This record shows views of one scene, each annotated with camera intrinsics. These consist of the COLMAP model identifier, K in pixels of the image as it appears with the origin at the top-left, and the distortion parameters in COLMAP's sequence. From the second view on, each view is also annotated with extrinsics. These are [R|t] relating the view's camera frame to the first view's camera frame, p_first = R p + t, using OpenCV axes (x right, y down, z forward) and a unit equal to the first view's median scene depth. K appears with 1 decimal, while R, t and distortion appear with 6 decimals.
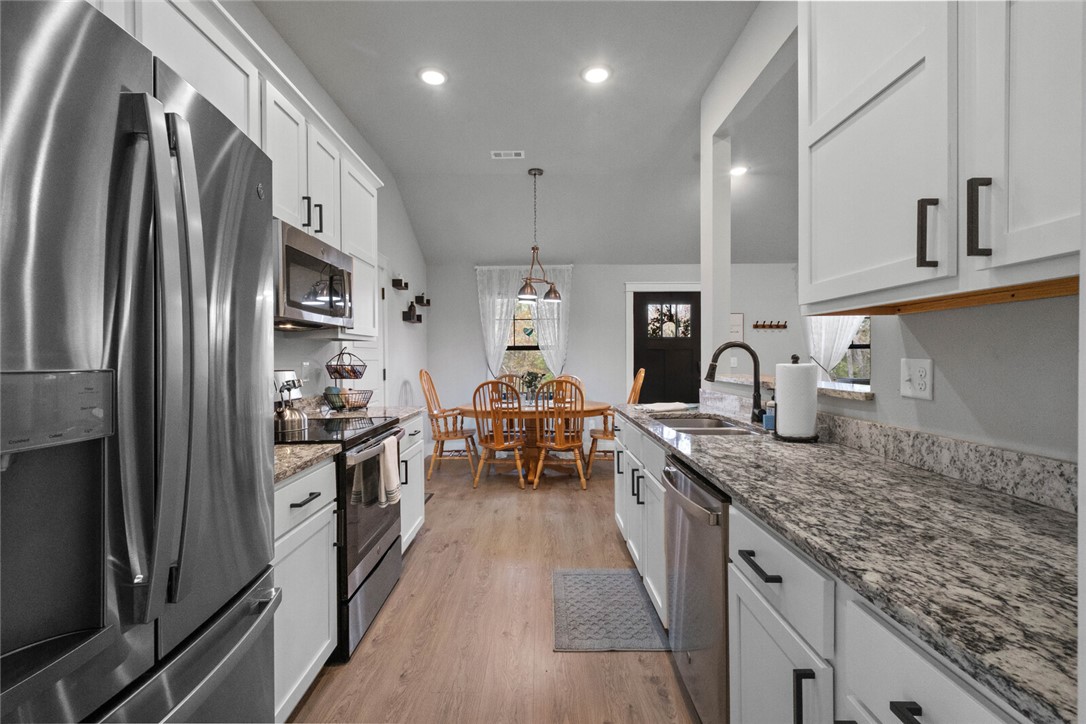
lens RADIAL K [[473.7, 0, 537.2], [0, 473.7, 361.4], [0, 0, 1]] dist [-0.000720, -0.007225]
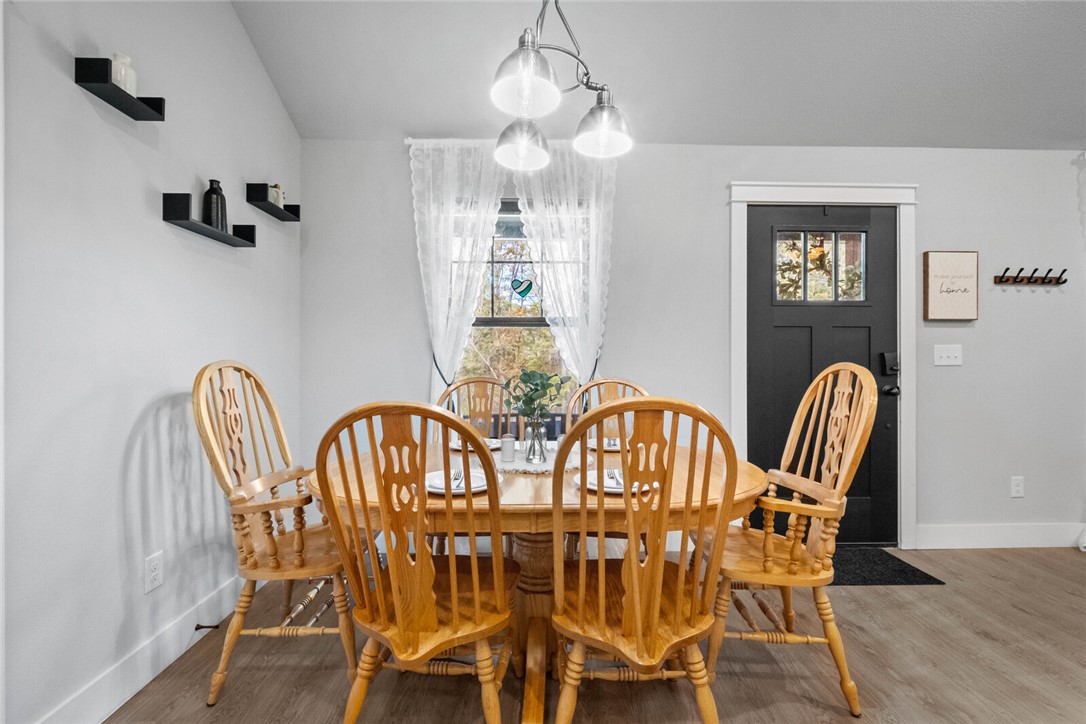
lens RADIAL K [[473.7, 0, 537.2], [0, 473.7, 361.4], [0, 0, 1]] dist [-0.000720, -0.007225]
pose [[0.999753, 0.006731, 0.021190, -0.013656], [-0.006582, 0.999953, -0.007067, 0.014358], [-0.021237, 0.006926, 0.999750, 0.541934]]
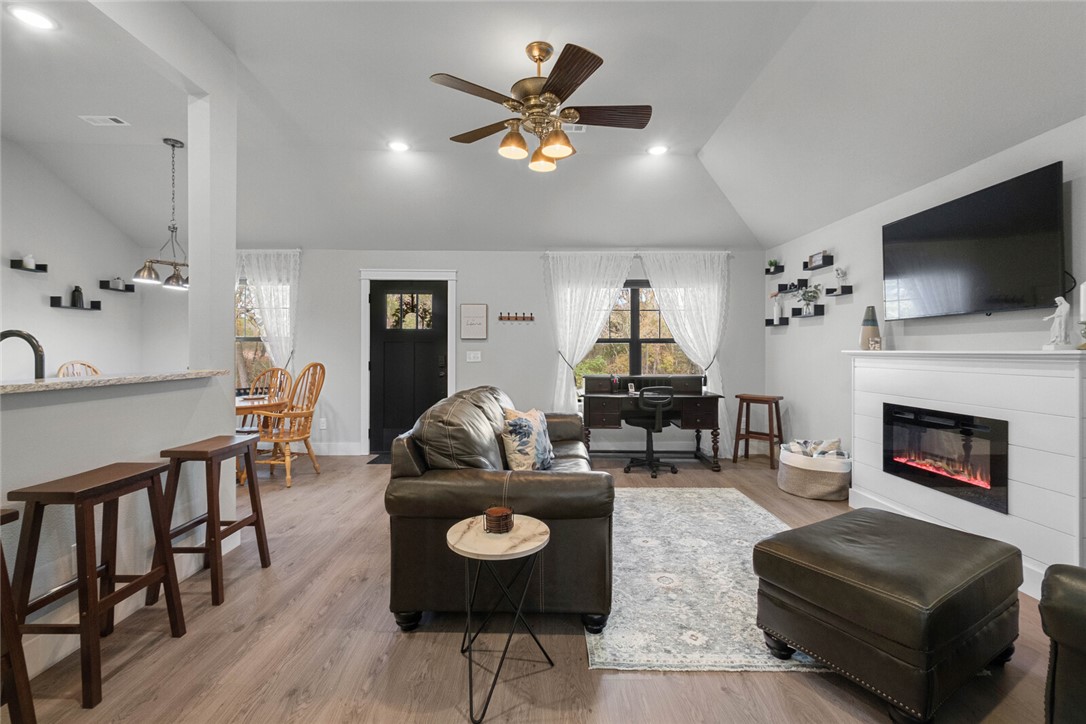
lens RADIAL K [[480.7, 0, 545.1], [0, 480.7, 353.8], [0, 0, 1]] dist [0.014104, -0.007529]
pose [[0.999795, 0.007644, 0.018730, 0.535424], [-0.007568, 0.999963, -0.004113, -0.000872], [-0.018761, 0.003971, 0.999816, 0.051823]]
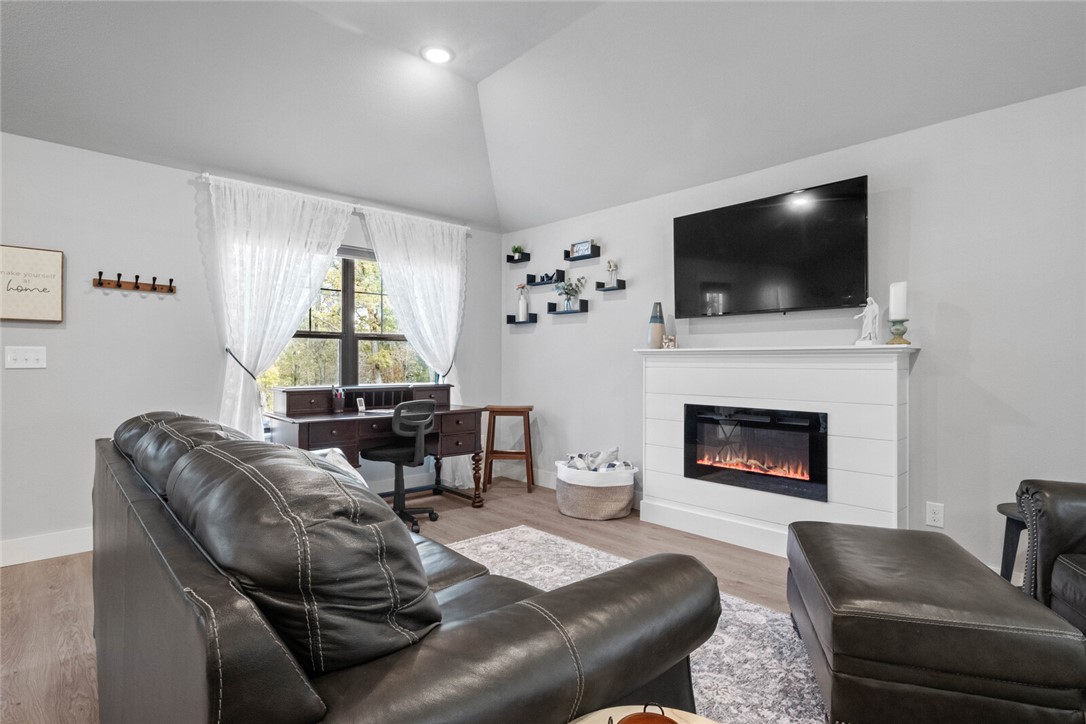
lens RADIAL K [[552.3, 0, 547.9], [0, 552.3, 362.0], [0, 0, 1]] dist [0.003002, -0.000424]
pose [[0.724152, 0.010233, 0.689565, 0.408004], [-0.000452, 0.999897, -0.014363, 0.014007], [-0.689640, 0.010089, 0.724082, 0.280756]]
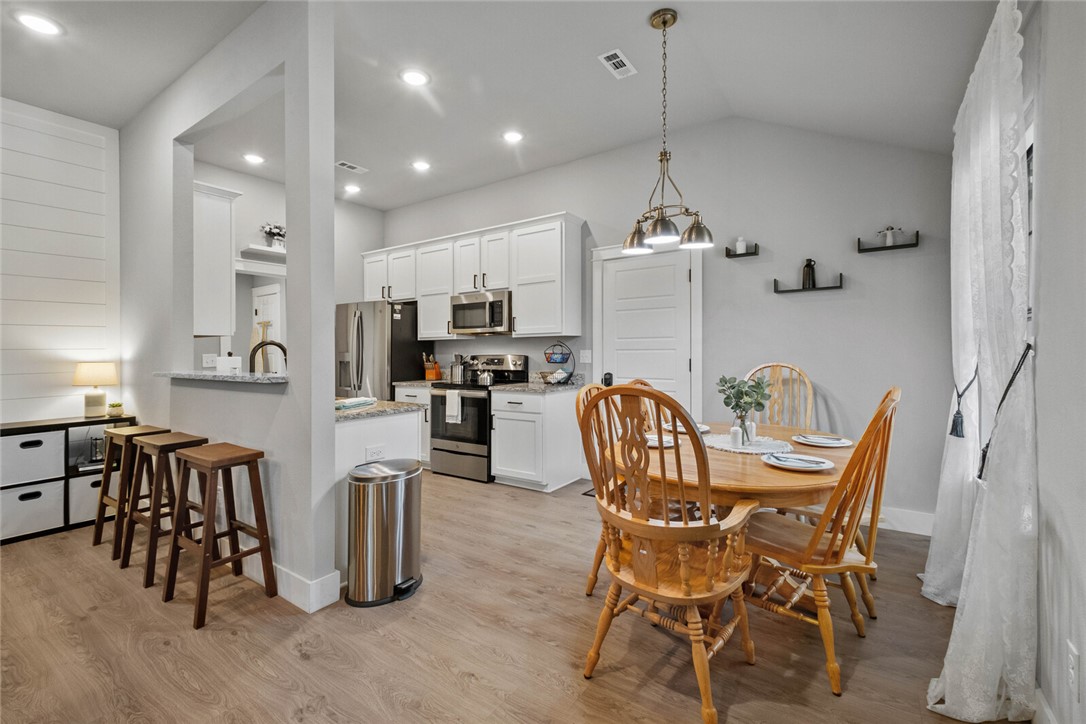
lens RADIAL K [[480.7, 0, 545.1], [0, 480.7, 353.8], [0, 0, 1]] dist [0.014104, -0.007529]
pose [[-0.568115, 0.014917, -0.822814, 0.428762], [0.003858, 0.999873, 0.015464, -0.009186], [0.822940, 0.005611, -0.568100, 0.942409]]
